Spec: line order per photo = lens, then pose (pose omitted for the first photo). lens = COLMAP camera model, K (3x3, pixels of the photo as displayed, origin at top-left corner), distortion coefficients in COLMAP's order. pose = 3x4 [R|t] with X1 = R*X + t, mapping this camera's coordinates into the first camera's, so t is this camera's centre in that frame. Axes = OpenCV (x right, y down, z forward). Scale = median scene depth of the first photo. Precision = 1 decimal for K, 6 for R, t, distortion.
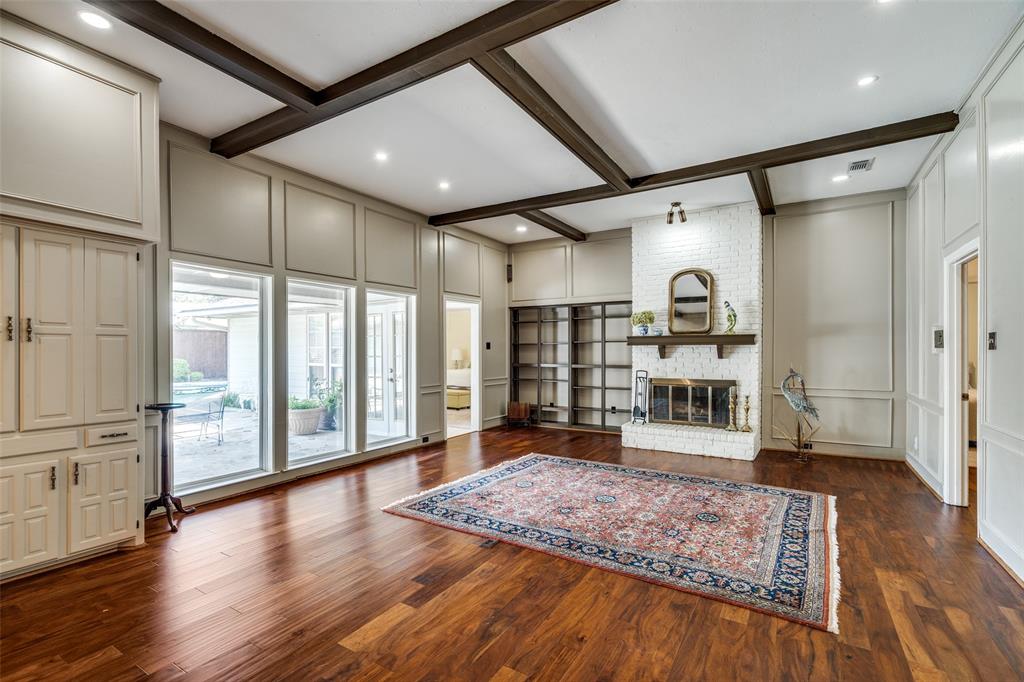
lens RADIAL K [[475.1, 0, 503.0], [0, 475.1, 352.9], [0, 0, 1]] dist [-0.000620, 0.001051]
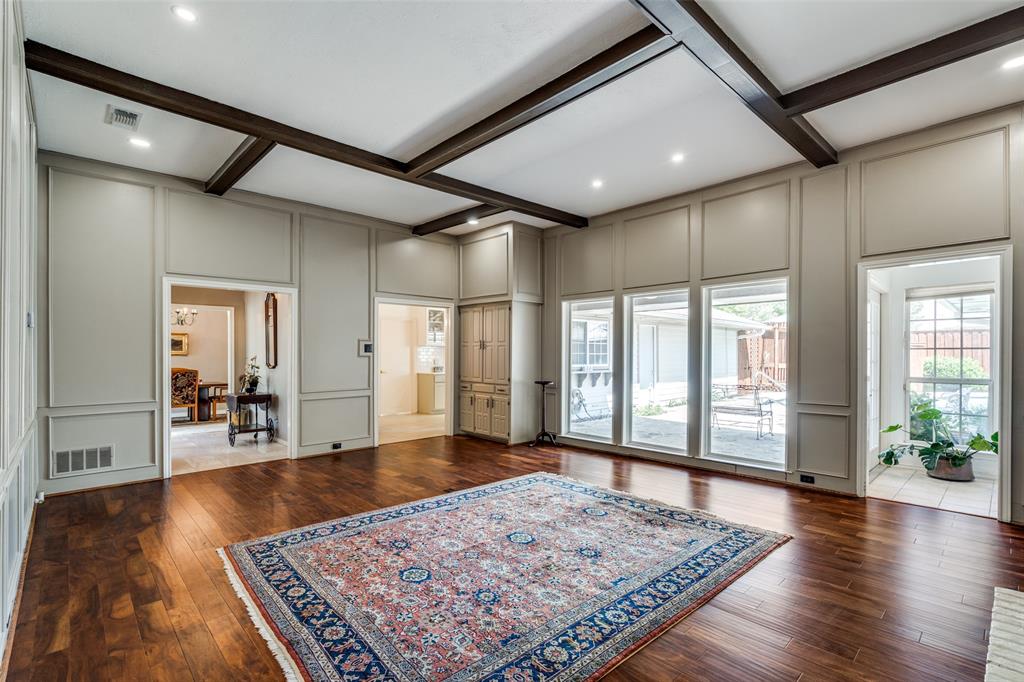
lens RADIAL K [[475.1, 0, 510.3], [0, 475.1, 354.9], [0, 0, 1]] dist [-0.000620, 0.001051]
pose [[-0.261075, 0.004505, -0.965308, 1.263930], [-0.003765, 0.999977, 0.005685, -0.007165], [0.965311, 0.005119, -0.261052, 1.518032]]
